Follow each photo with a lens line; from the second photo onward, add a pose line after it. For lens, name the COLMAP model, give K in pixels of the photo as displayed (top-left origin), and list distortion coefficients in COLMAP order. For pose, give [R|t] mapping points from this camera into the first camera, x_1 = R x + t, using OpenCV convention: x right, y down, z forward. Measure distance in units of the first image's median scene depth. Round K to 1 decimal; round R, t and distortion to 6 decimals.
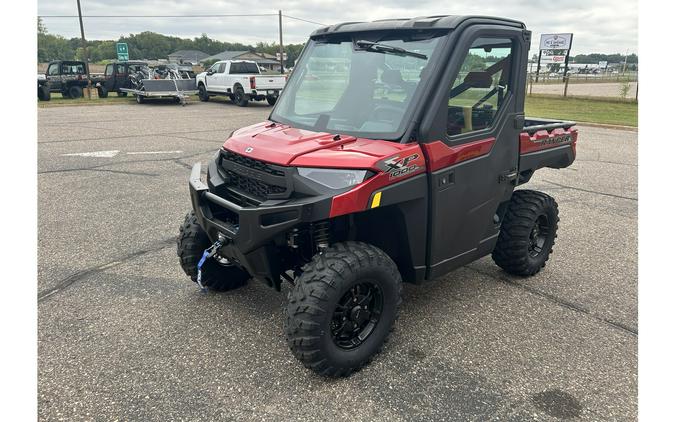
lens RADIAL K [[450.2, 0, 342.2], [0, 450.2, 204.1], [0, 0, 1]] dist [0.035703, -0.023877]
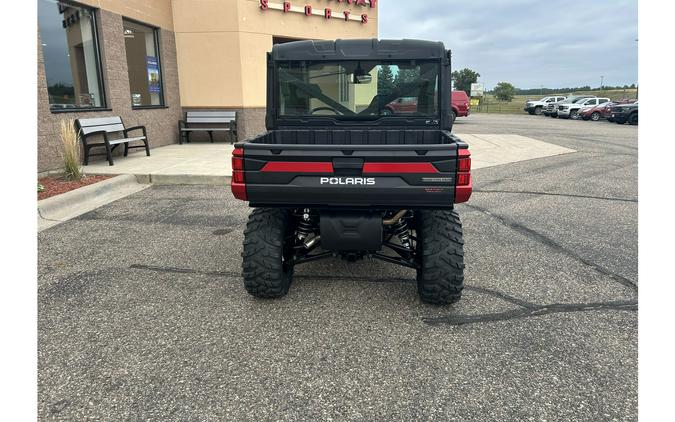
lens RADIAL K [[450.2, 0, 342.1], [0, 450.2, 206.6], [0, 0, 1]] dist [0.035703, -0.023877]
pose [[-0.734045, 0.144952, -0.663451, 1.046377], [-0.207498, 0.882360, 0.422356, -0.515848], [0.646624, 0.447693, -0.617615, 1.887491]]
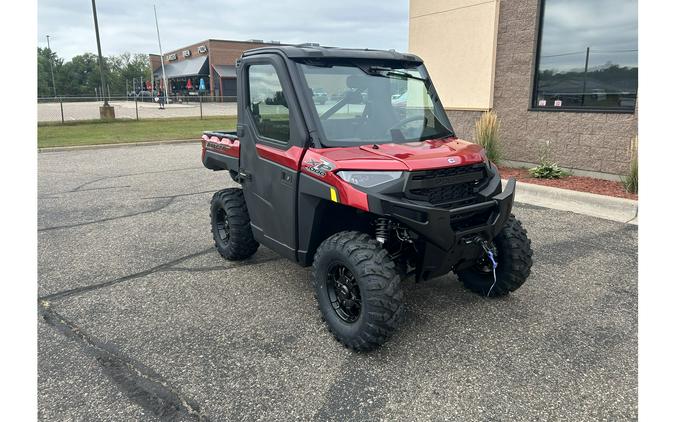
lens RADIAL K [[450.2, 0, 336.7], [0, 450.2, 207.3], [0, 0, 1]] dist [0.035703, -0.023877]
pose [[0.149385, -0.262387, 0.953330, -1.059956], [0.299263, 0.930926, 0.209327, -0.261165], [-0.942404, 0.254026, 0.217589, 0.822356]]
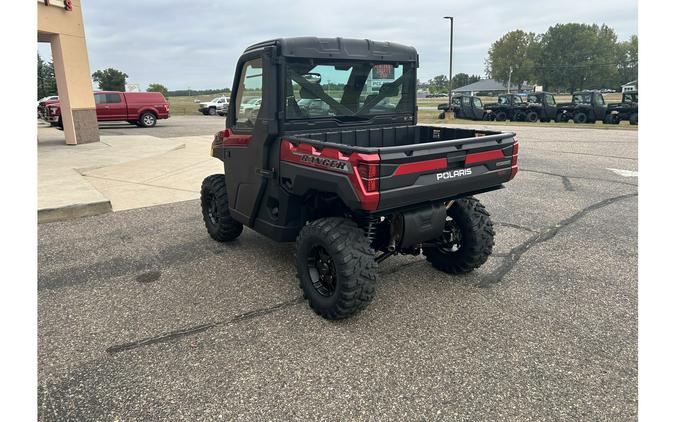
lens RADIAL K [[450.2, 0, 341.6], [0, 450.2, 205.5], [0, 0, 1]] dist [0.035703, -0.023877]
pose [[-0.099656, 0.222099, -0.969918, 1.392889], [-0.272696, 0.931353, 0.241287, -0.295989], [0.956925, 0.288538, -0.032249, 1.164347]]
